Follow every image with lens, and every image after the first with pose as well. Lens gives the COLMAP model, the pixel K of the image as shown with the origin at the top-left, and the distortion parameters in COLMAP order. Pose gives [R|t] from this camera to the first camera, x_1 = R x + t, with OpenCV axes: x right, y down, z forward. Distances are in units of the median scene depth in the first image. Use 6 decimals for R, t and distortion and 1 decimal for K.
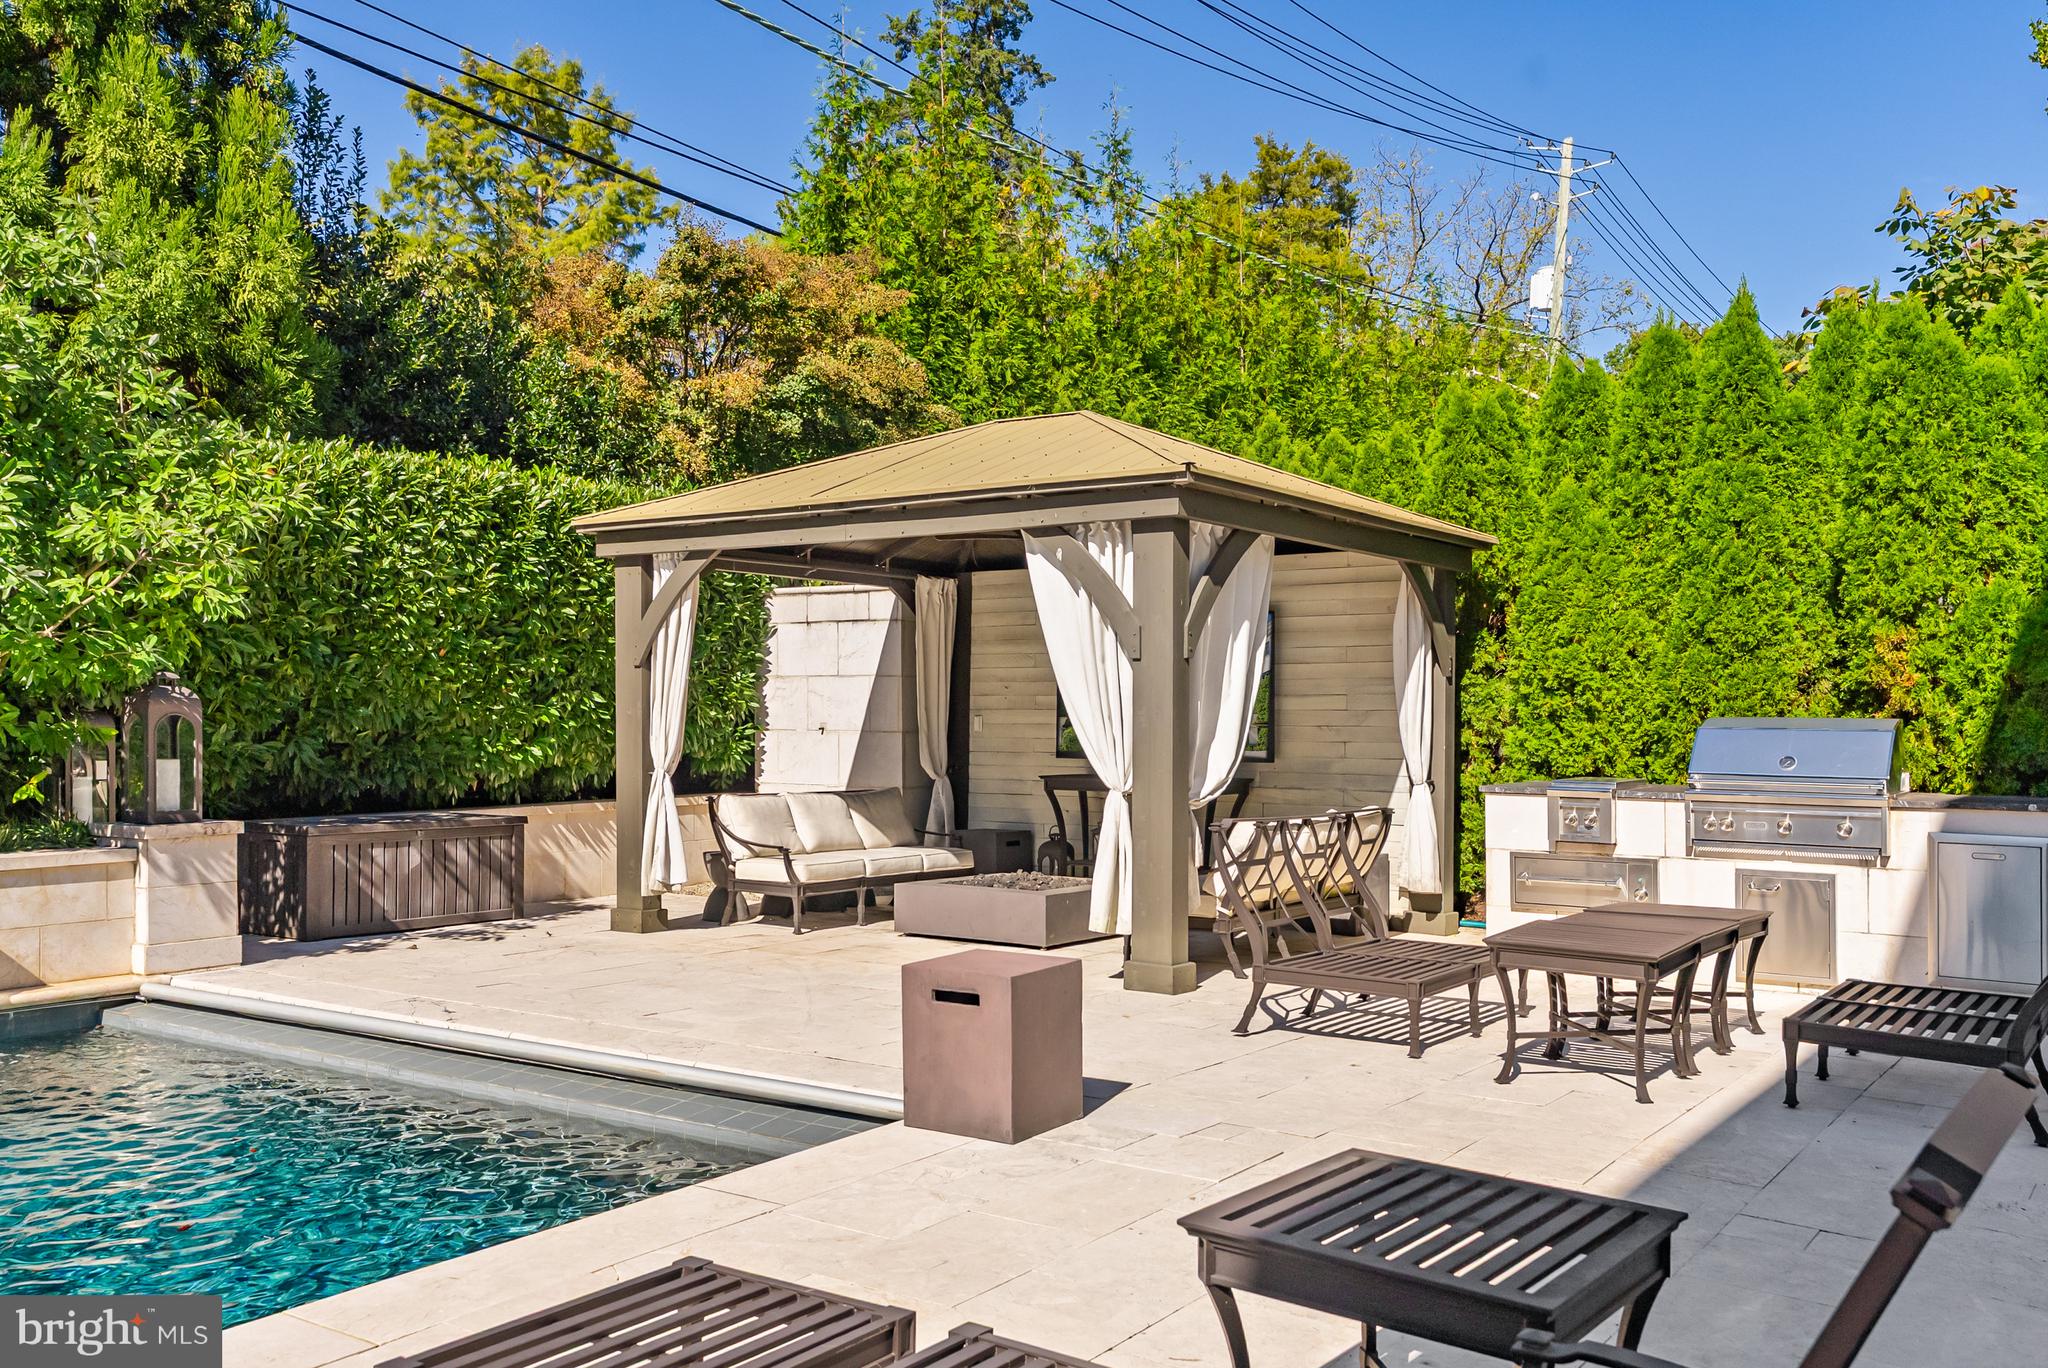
lens RADIAL K [[1809.7, 0, 1018.2], [0, 1809.7, 686.4], [0, 0, 1]] dist [0.017070, 0.007570]
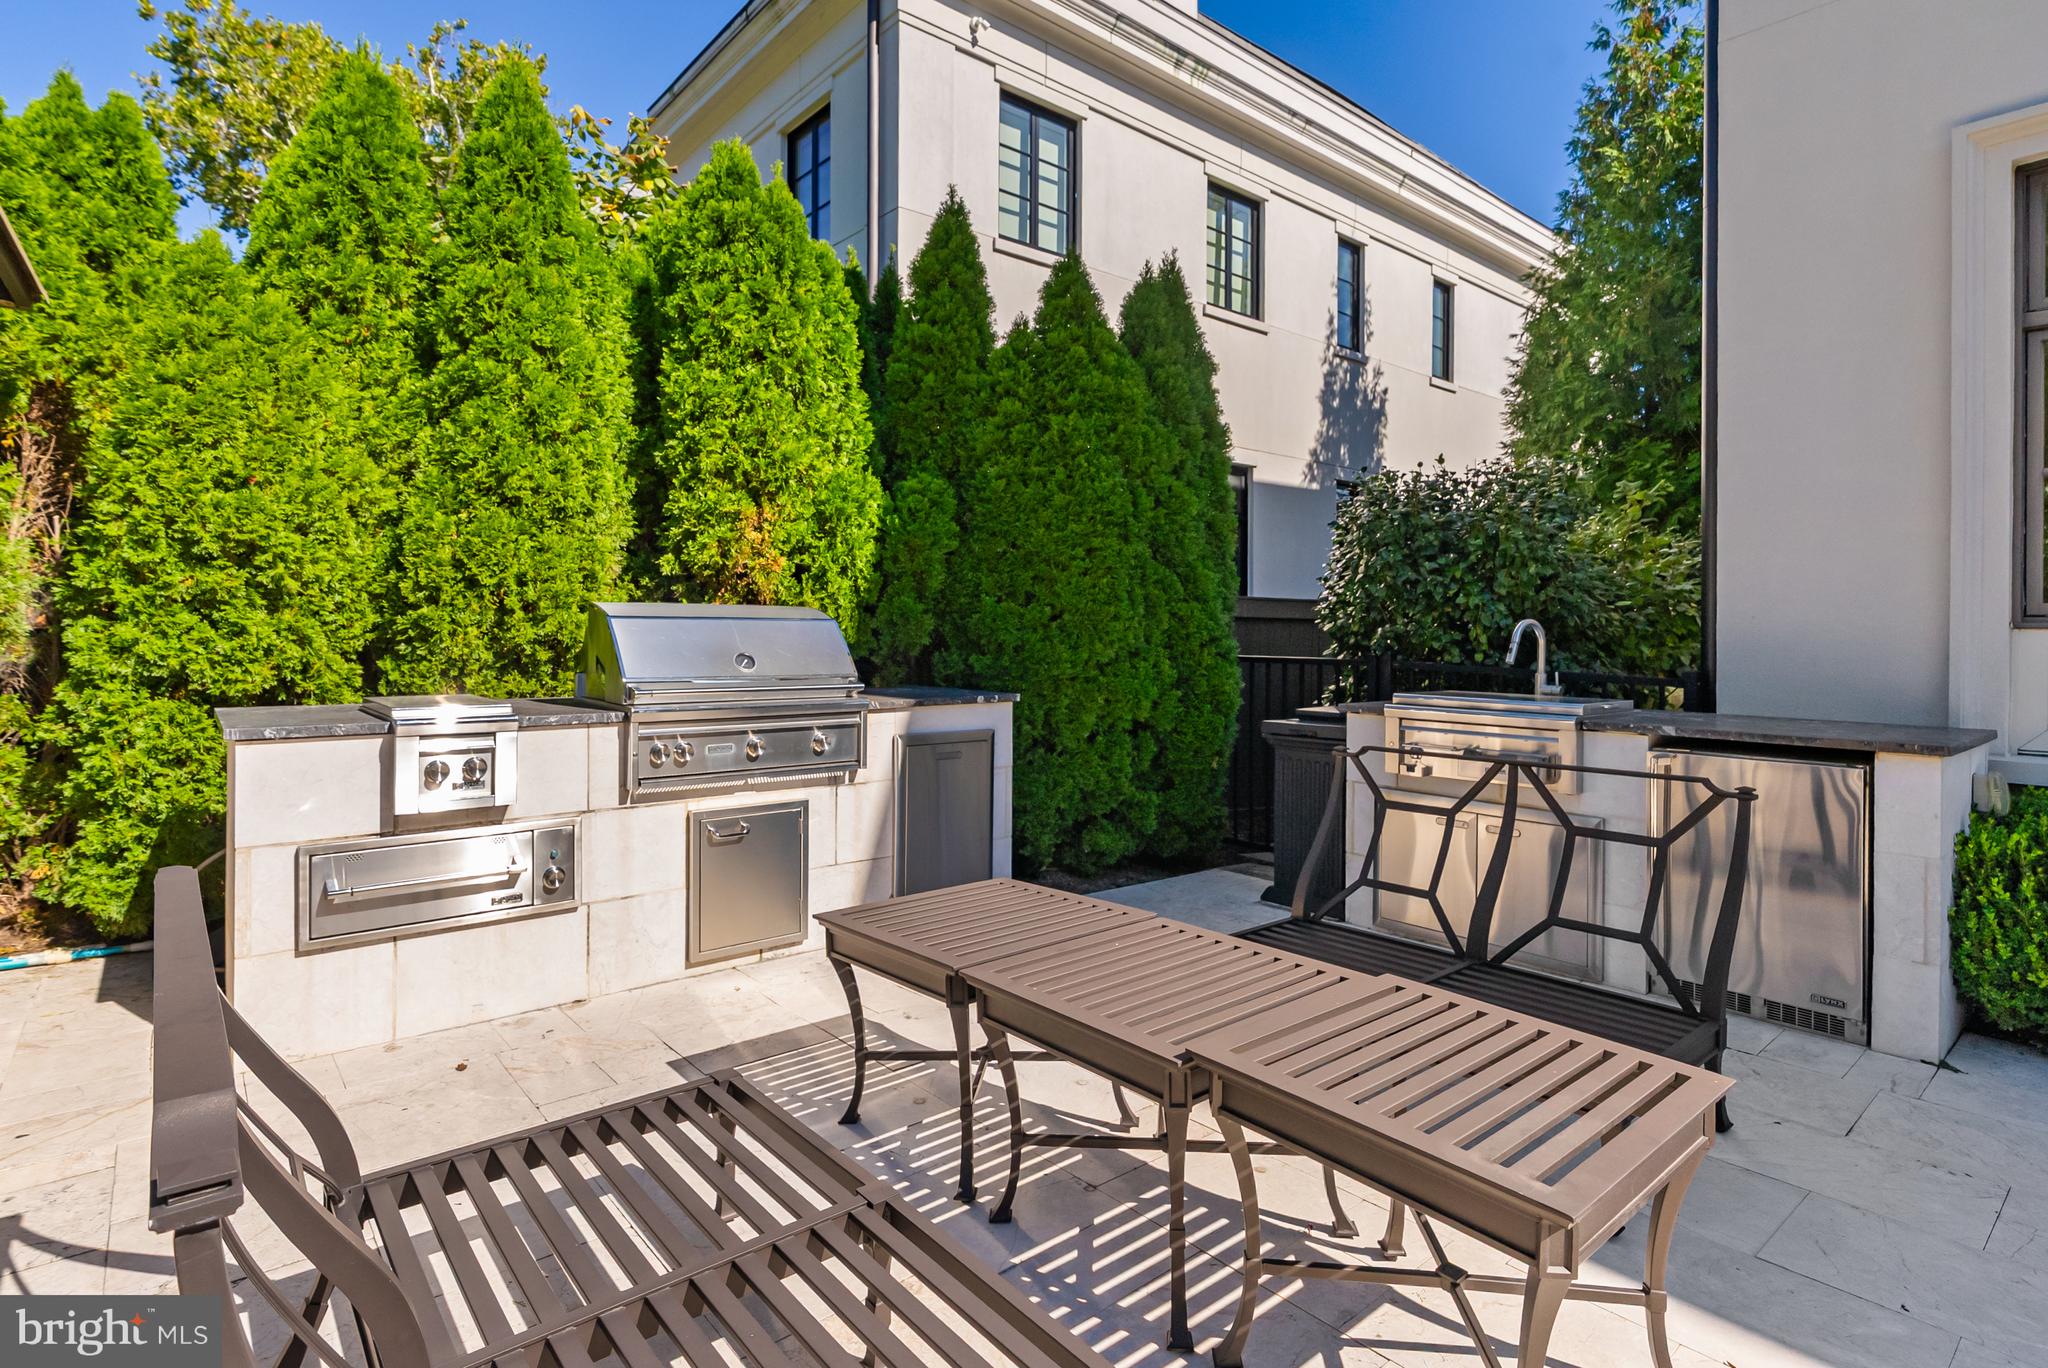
lens RADIAL K [[1017.9, 0, 985.1], [0, 1017.9, 615.8], [0, 0, 1]] dist [-0.005115, -0.000336]
pose [[0.258792, 0.014533, 0.965824, 0.032298], [-0.012878, 0.999850, -0.011595, 0.022306], [-0.965847, -0.009437, 0.258940, 0.665608]]
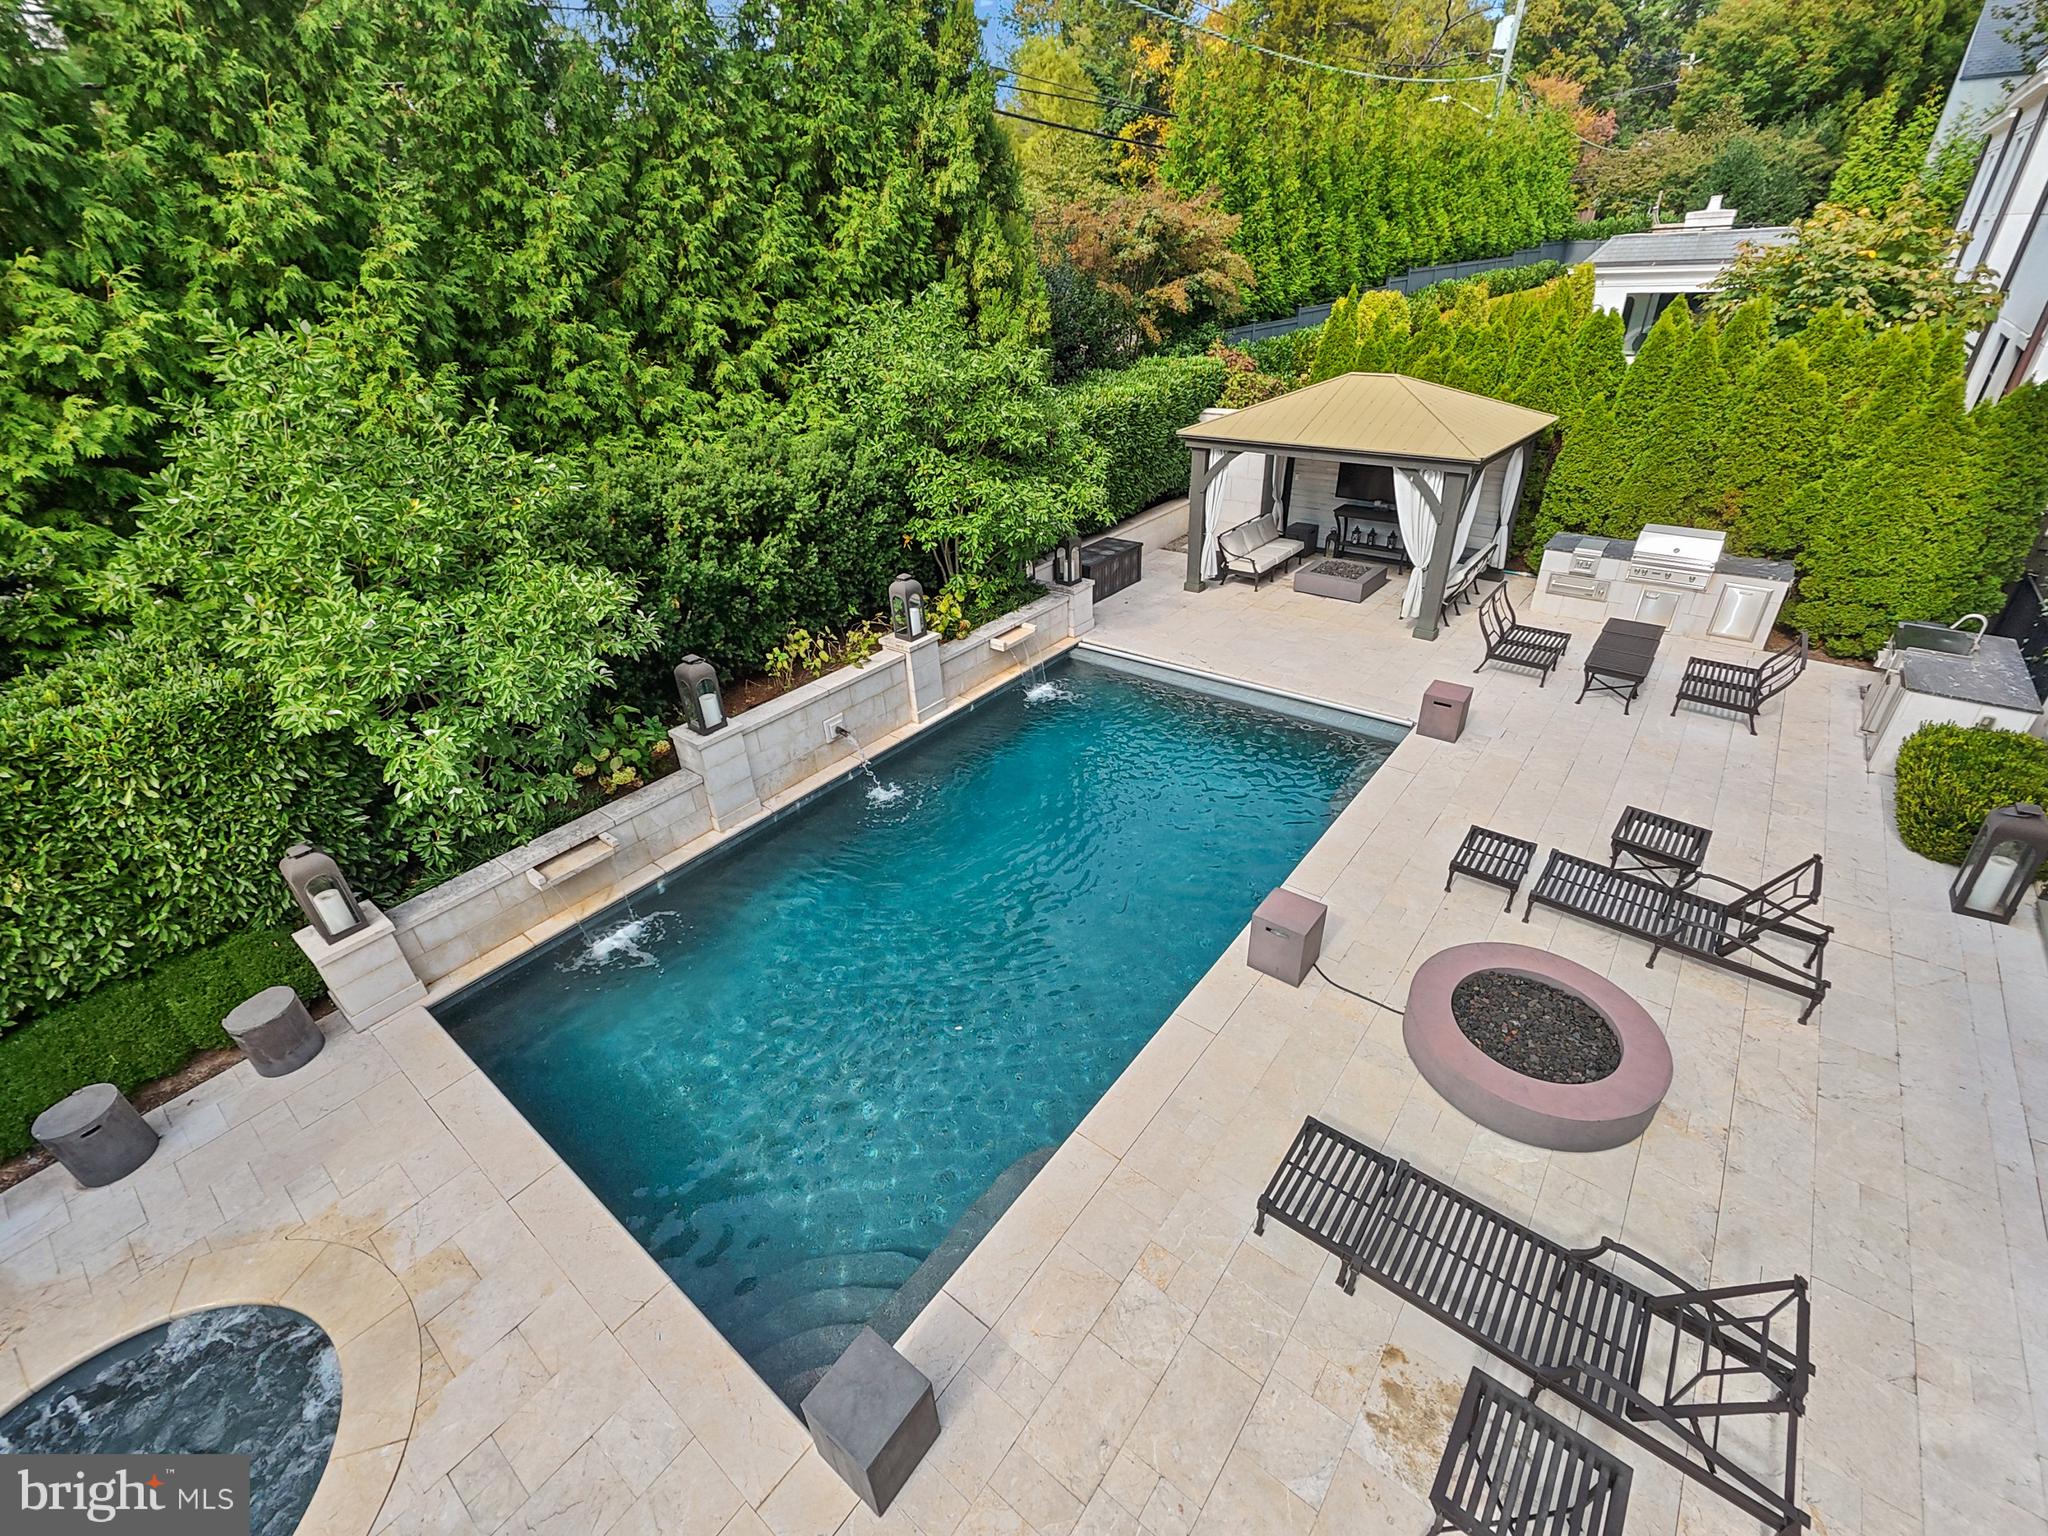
lens RADIAL K [[891.8, 0, 1021.1], [0, 891.8, 765.0], [0, 0, 1]] dist [0.020498, 0.000107]
pose [[0.997589, -0.013348, -0.068099, -0.397412], [0.046086, 0.861110, 0.506325, -0.345321], [0.051882, -0.508243, 0.859649, -0.321266]]
